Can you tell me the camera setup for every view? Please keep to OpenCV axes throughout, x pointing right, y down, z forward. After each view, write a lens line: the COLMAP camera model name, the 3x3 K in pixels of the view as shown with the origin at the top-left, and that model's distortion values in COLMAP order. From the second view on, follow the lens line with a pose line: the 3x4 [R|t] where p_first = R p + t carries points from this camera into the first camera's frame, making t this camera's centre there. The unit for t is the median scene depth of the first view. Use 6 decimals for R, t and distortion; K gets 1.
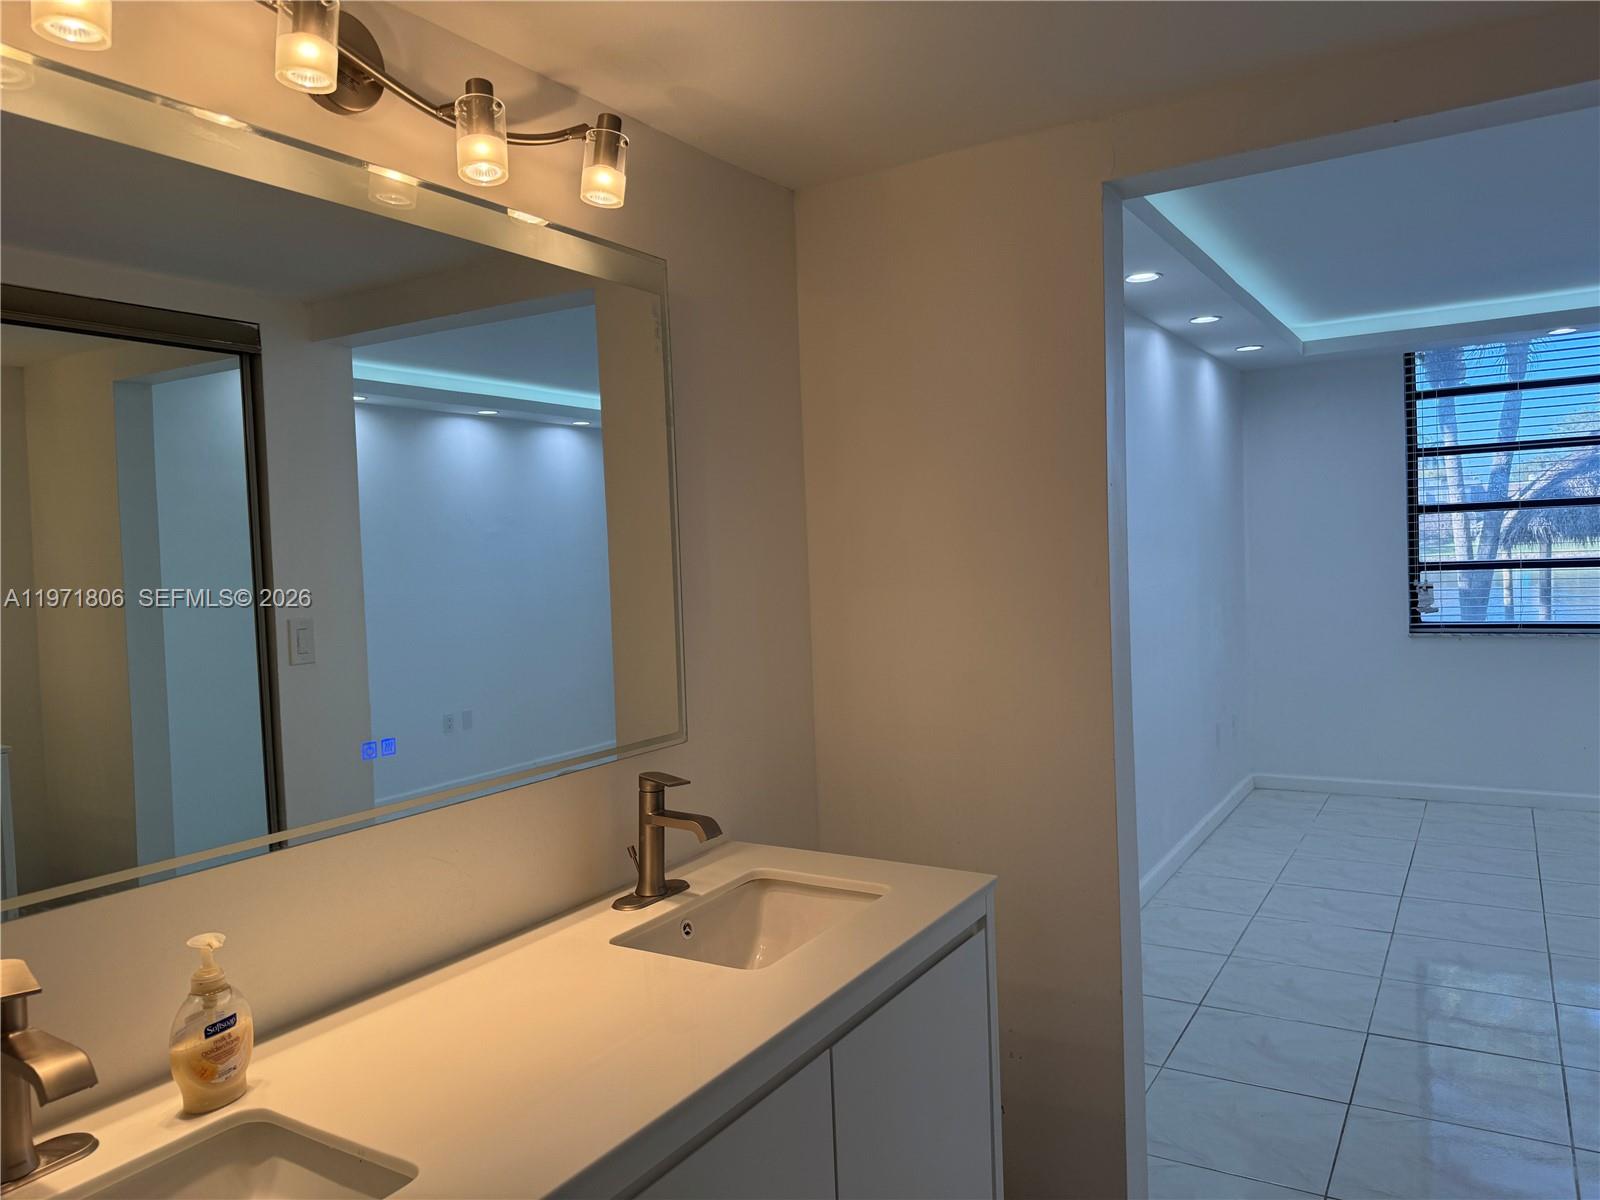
lens RADIAL K [[1124.1, 0, 822.8], [0, 1124.1, 614.0], [0, 0, 1]] dist [0.153493, -0.198522]
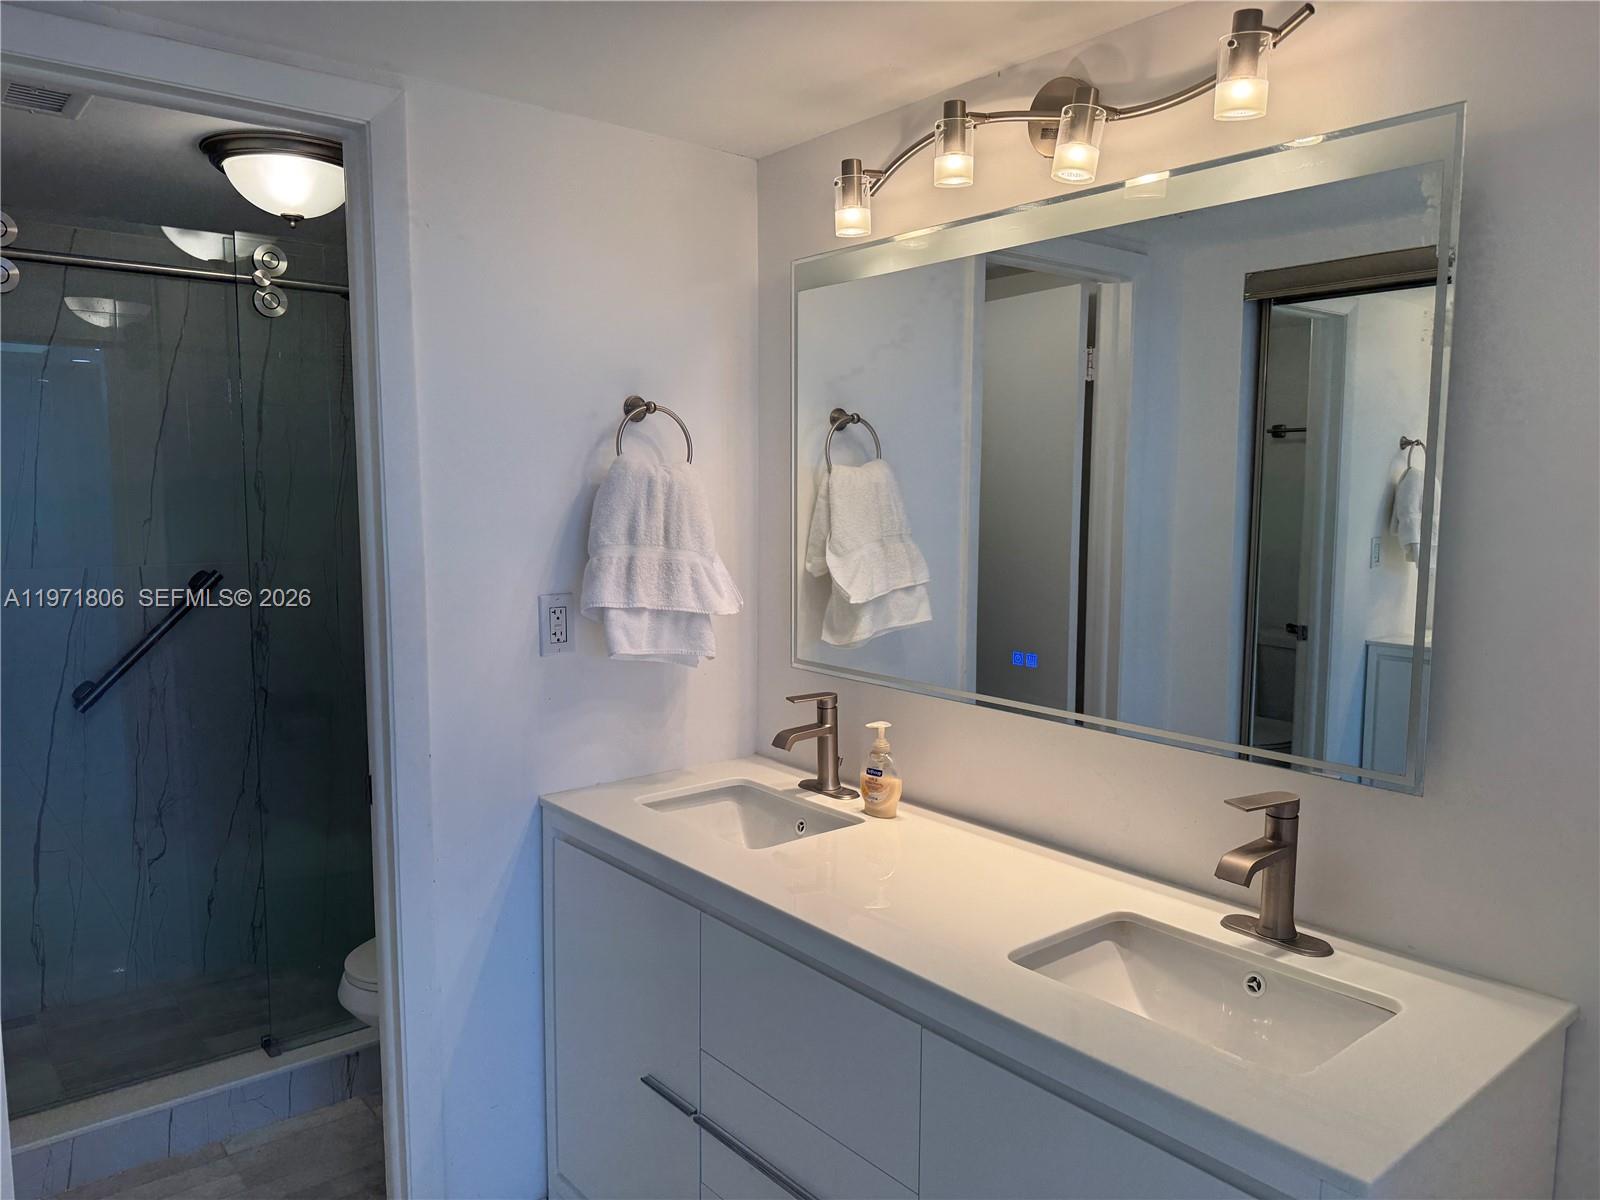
lens RADIAL K [[1124.1, 0, 822.8], [0, 1124.1, 614.0], [0, 0, 1]] dist [0.153493, -0.198522]
pose [[-0.316450, 0.139456, -0.938302, 0.825124], [-0.048431, 0.985470, 0.162801, -0.124670], [0.947372, 0.096962, -0.305098, 1.053603]]
